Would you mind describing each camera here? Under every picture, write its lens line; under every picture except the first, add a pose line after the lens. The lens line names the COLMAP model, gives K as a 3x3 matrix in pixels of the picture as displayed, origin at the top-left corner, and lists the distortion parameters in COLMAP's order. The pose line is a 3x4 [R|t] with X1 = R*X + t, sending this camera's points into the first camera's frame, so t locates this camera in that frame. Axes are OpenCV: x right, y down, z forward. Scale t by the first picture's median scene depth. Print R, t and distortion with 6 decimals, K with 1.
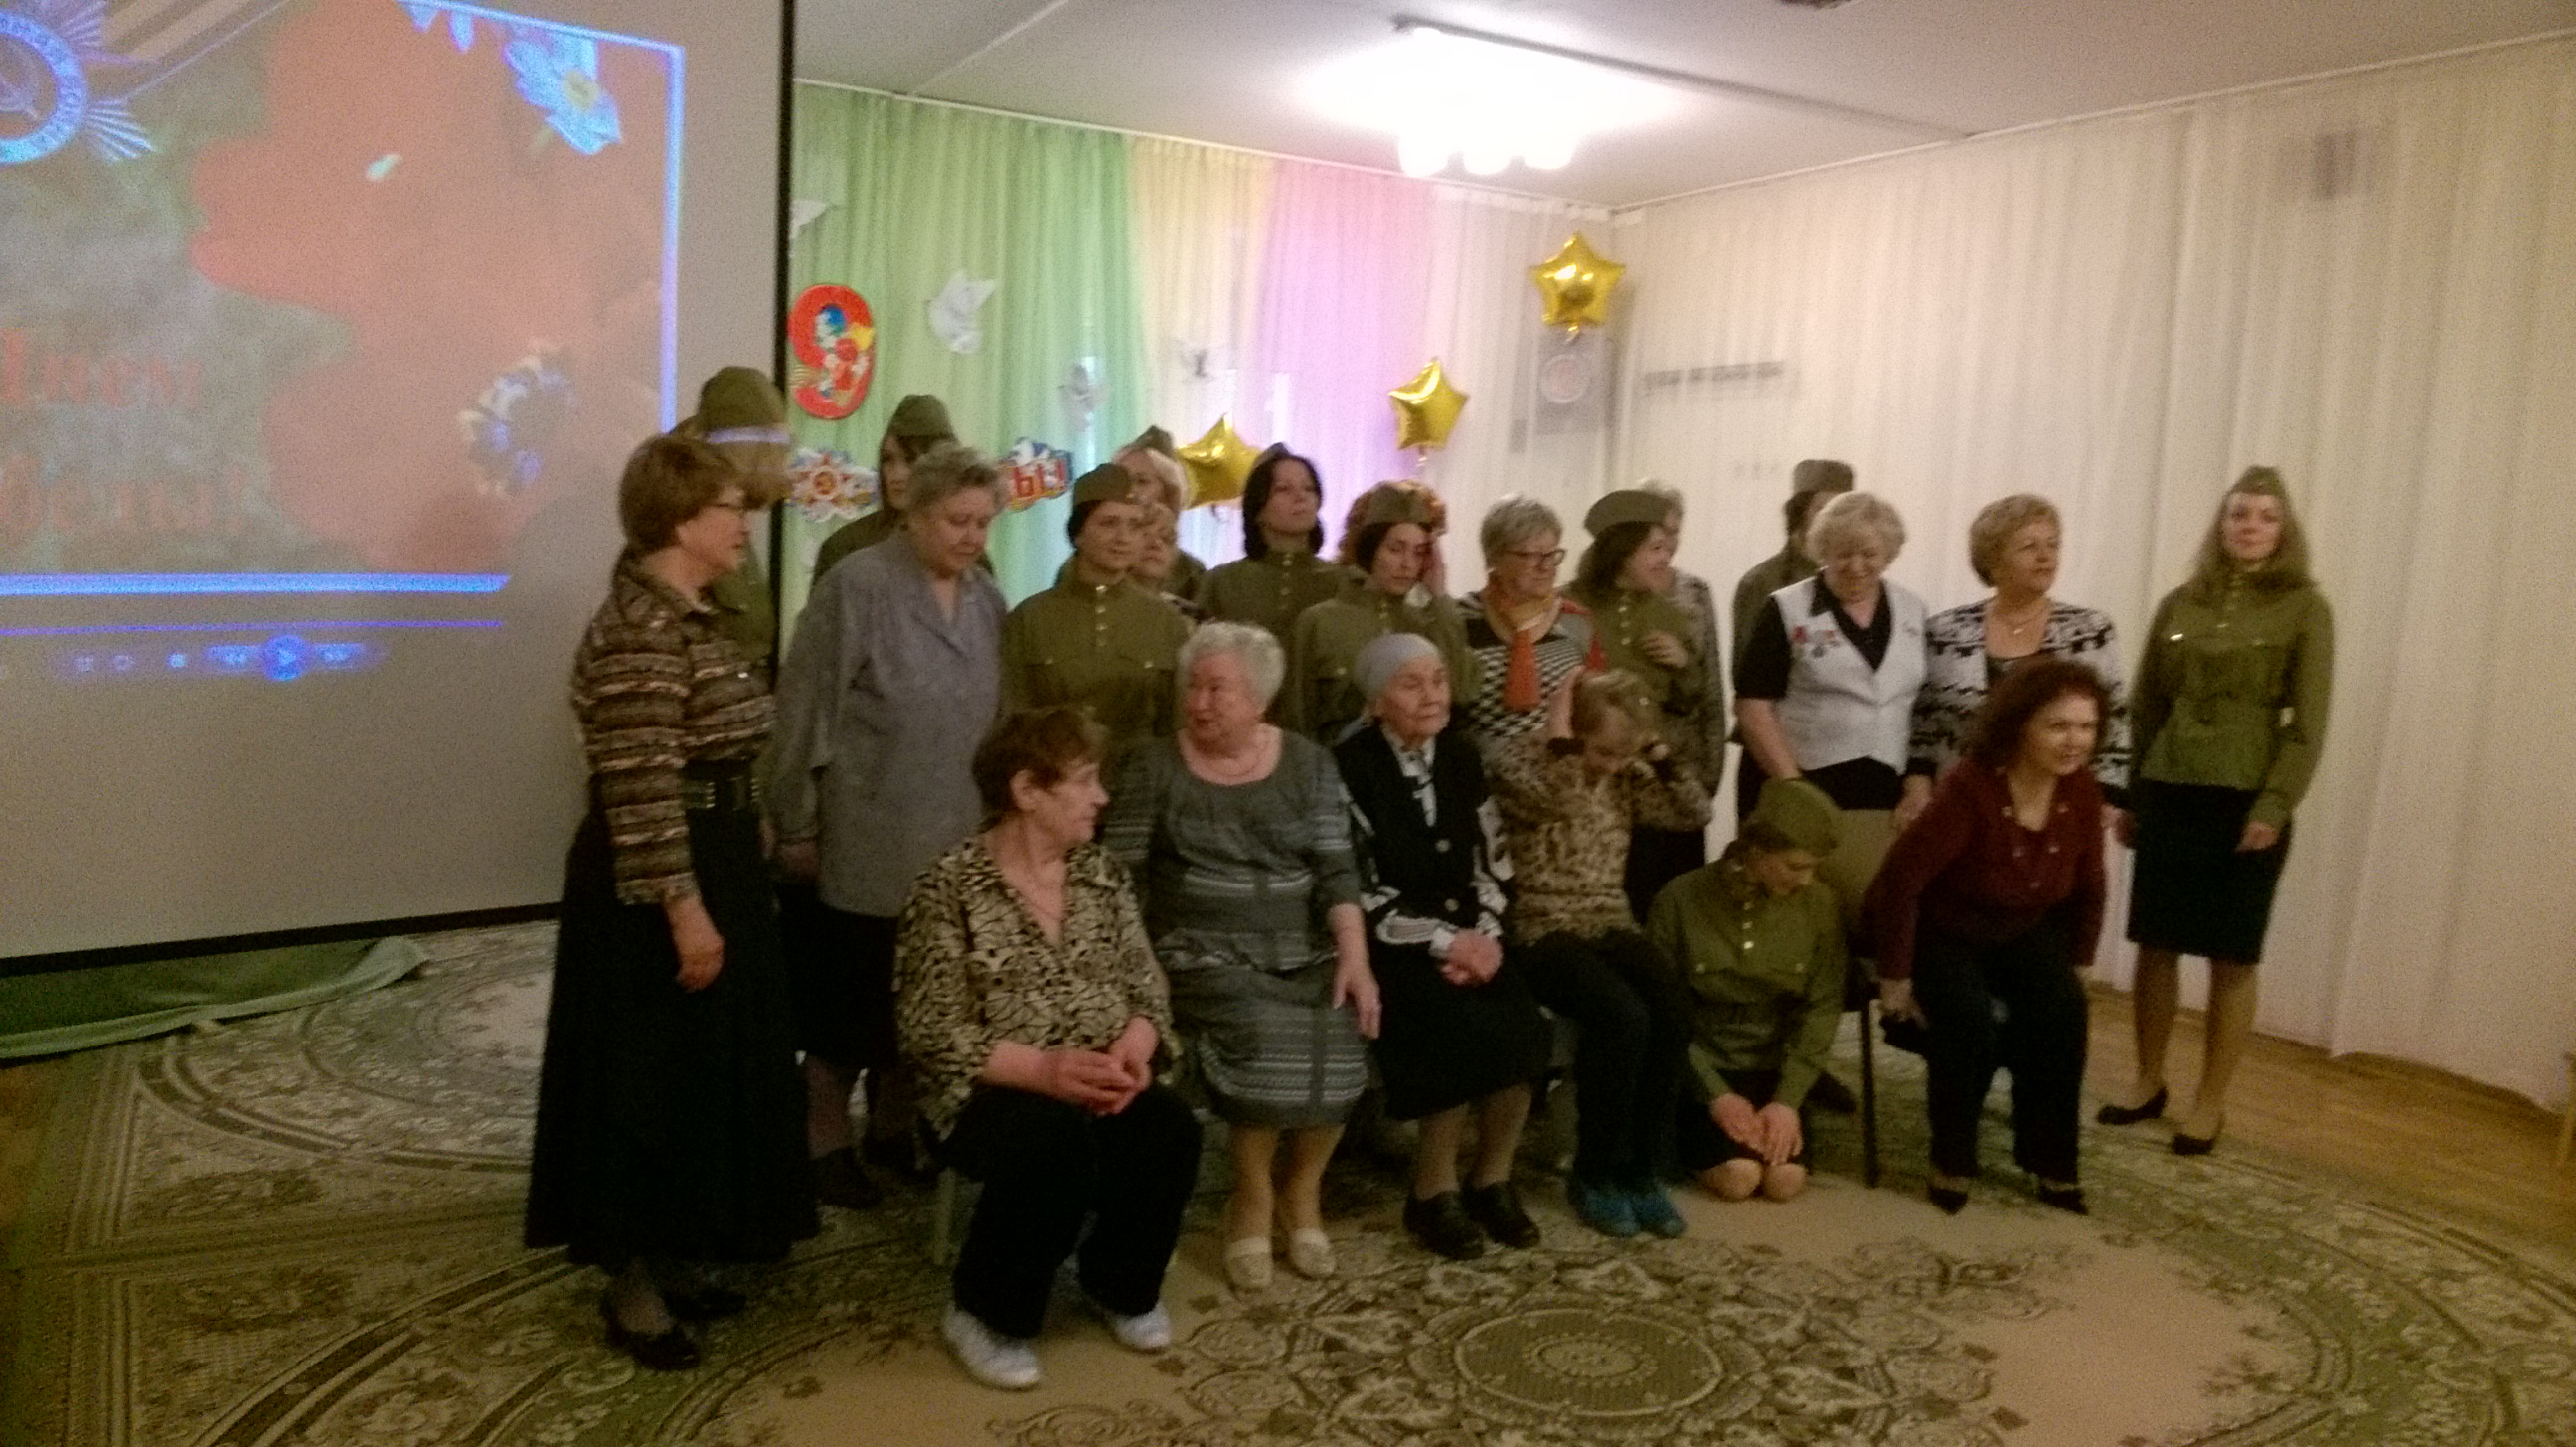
lens RADIAL K [[1945.2, 0, 1268.6], [0, 1945.2, 736.7], [0, 0, 1]] dist [0.009167, -0.008454]
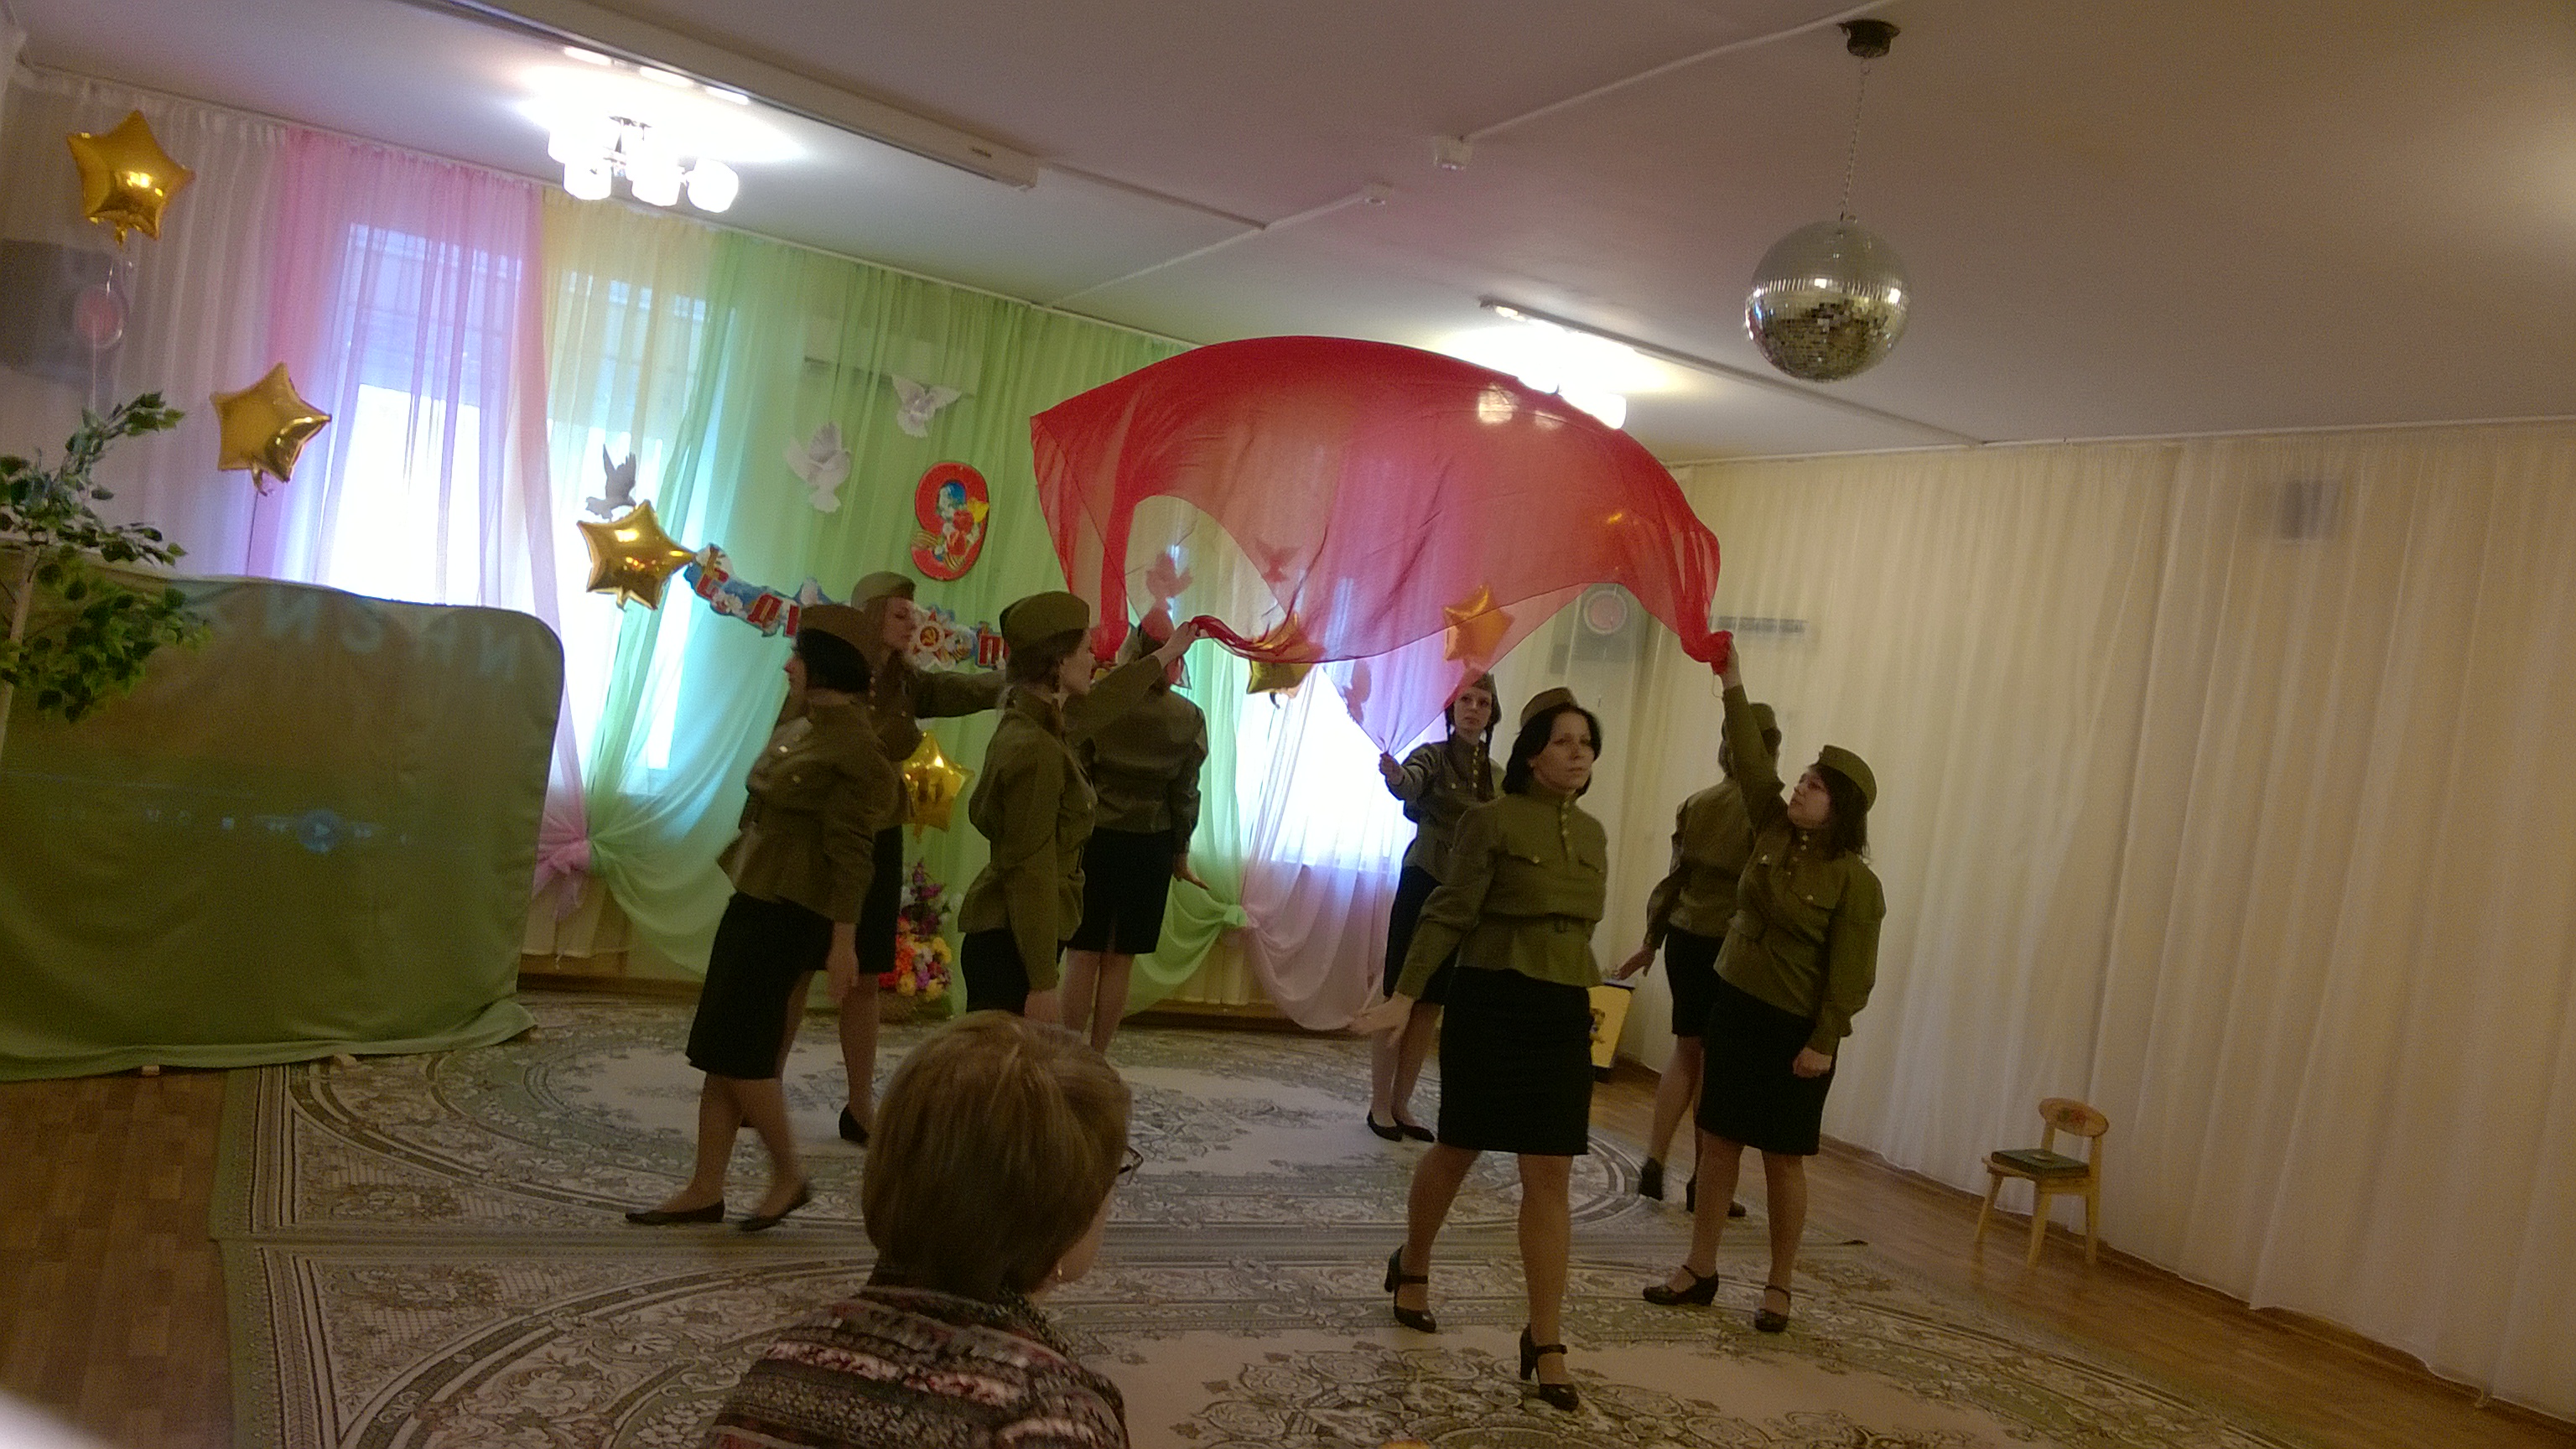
lens RADIAL K [[1945.3, 0, 1230.6], [0, 1945.3, 738.1], [0, 0, 1]] dist [0.009167, -0.008454]
pose [[0.993572, 0.108072, -0.033695, -0.017681], [-0.110624, 0.990100, -0.086395, 0.004689], [0.024024, 0.089567, 0.995691, -0.124689]]
